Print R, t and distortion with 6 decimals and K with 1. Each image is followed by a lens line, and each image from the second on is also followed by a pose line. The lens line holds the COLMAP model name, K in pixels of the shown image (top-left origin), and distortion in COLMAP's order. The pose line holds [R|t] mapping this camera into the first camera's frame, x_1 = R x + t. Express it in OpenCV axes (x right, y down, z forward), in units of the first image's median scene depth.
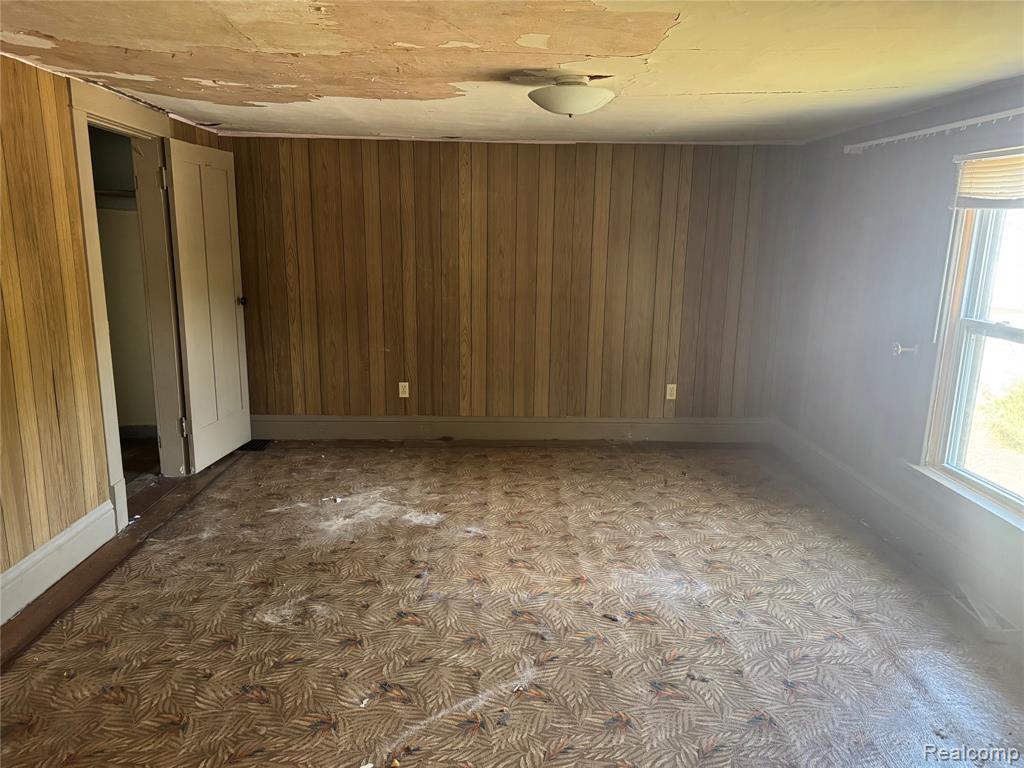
lens RADIAL K [[716.5, 0, 511.9], [0, 716.5, 386.0], [0, 0, 1]] dist [0.003790, -0.000755]
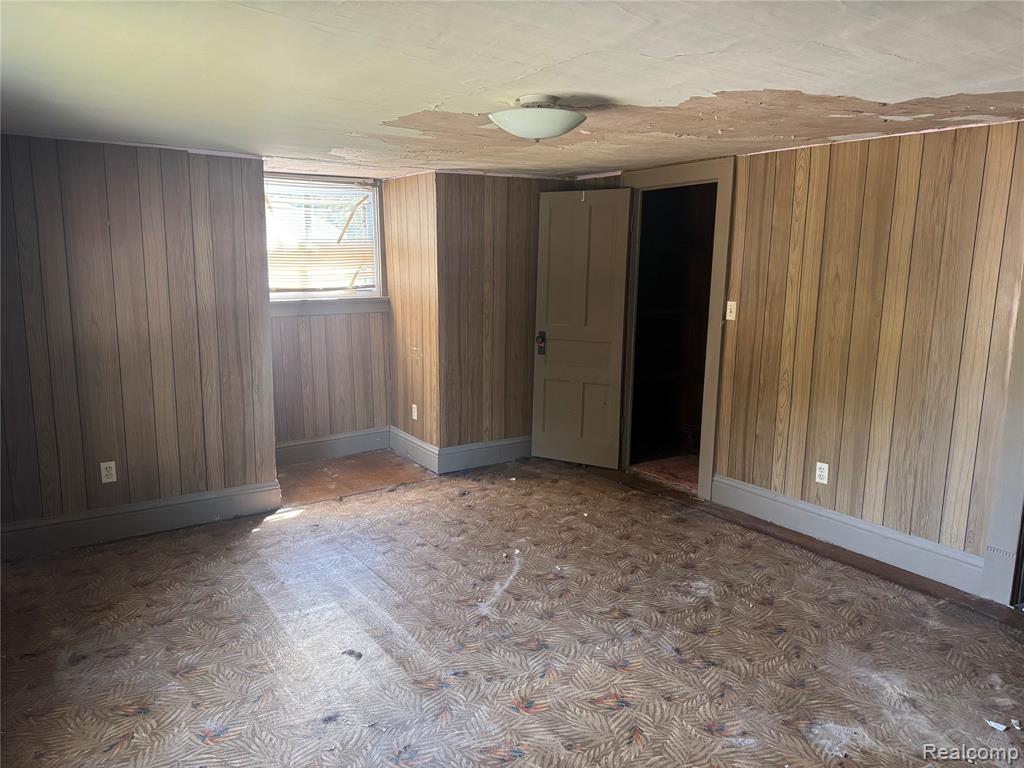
lens RADIAL K [[716.5, 0, 511.2], [0, 716.5, 383.4], [0, 0, 1]] dist [0.003790, -0.000755]
pose [[-0.837828, 0.071460, -0.541237, 0.596845], [-0.136259, 0.932649, 0.334065, -0.376735], [0.528657, 0.353637, -0.771662, 1.725796]]
